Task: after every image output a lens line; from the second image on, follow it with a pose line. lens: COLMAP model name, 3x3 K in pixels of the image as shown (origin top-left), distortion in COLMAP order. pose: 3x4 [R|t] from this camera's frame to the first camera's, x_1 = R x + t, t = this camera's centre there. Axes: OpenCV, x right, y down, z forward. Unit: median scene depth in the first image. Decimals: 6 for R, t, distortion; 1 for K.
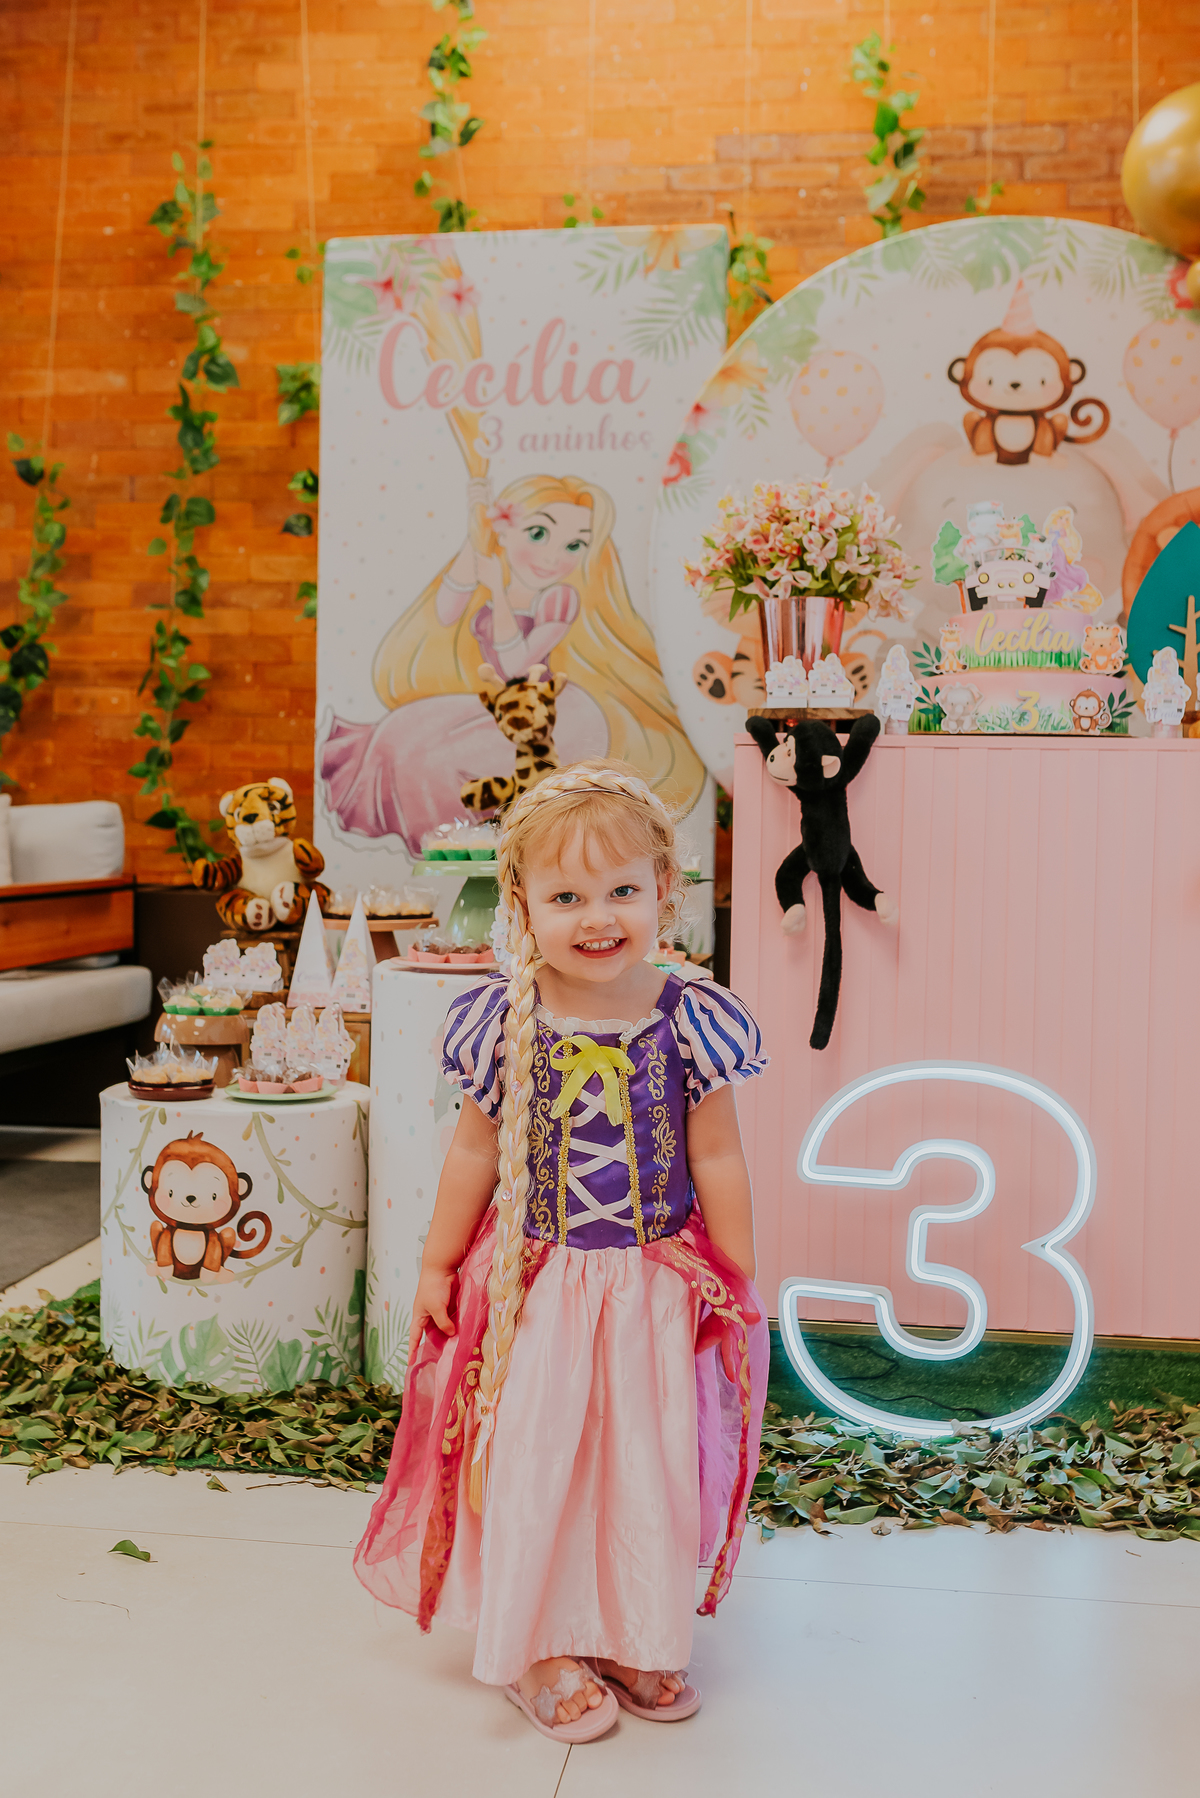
lens RADIAL K [[1930.4, 0, 594.2], [0, 1930.4, 905.9], [0, 0, 1]] dist [-0.003808, -0.008297]
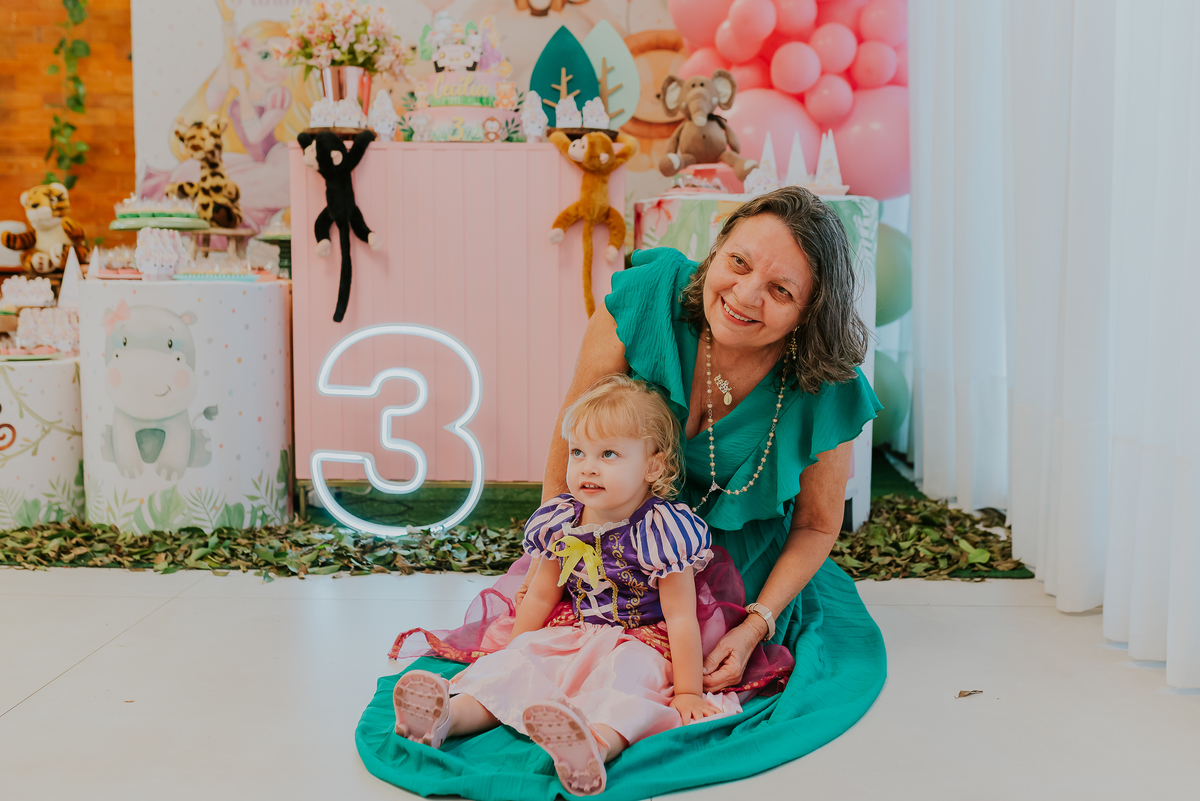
lens RADIAL K [[1128.4, 0, 600.0], [0, 1128.4, 400.5], [0, 0, 1]] dist [-0.004841, -0.001071]
pose [[0.992839, -0.021201, 0.117560, 0.142436], [0.014165, 0.998076, 0.060370, 0.053440], [-0.118614, -0.058272, 0.991229, -0.027616]]
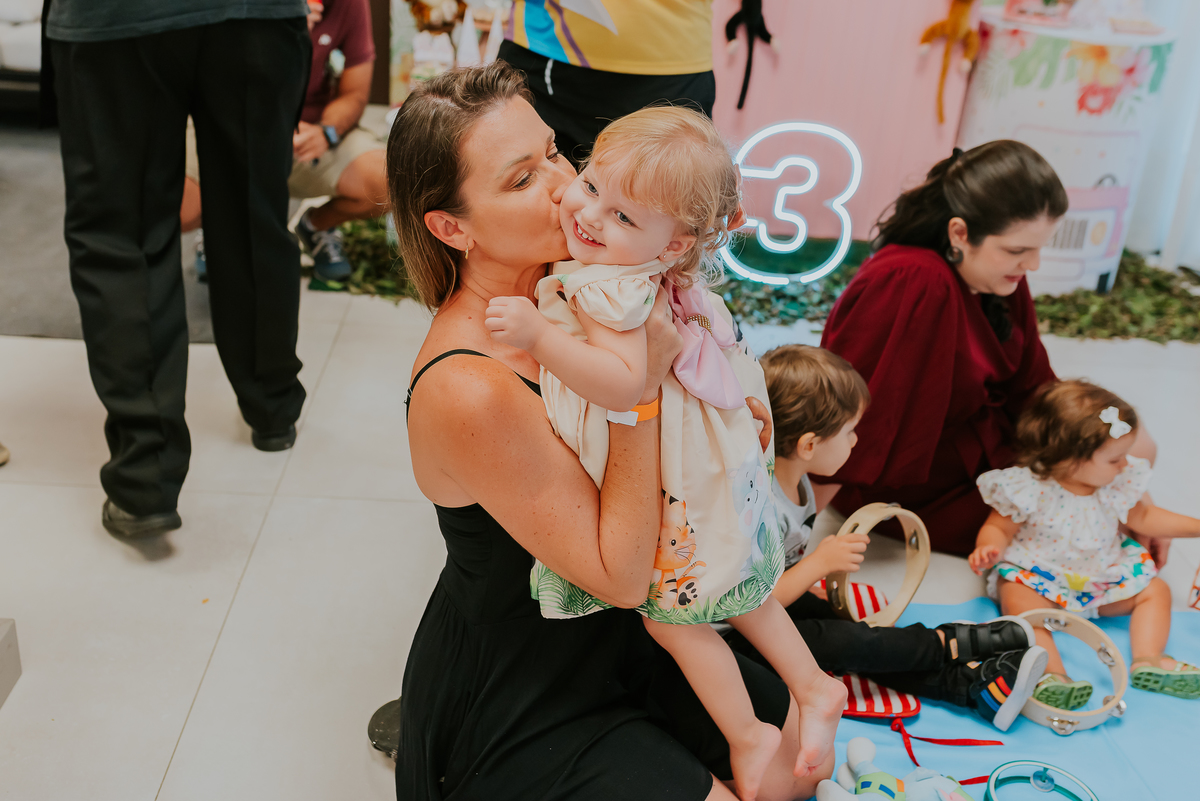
lens RADIAL K [[1176.9, 0, 582.5], [0, 1176.9, 405.3], [0, 0, 1]] dist [-0.004094, 0.002530]
pose [[0.983827, -0.025799, 0.177256, -0.186073], [-0.048212, 0.914917, 0.400752, -0.088915], [-0.172513, -0.402817, 0.898876, -0.179492]]
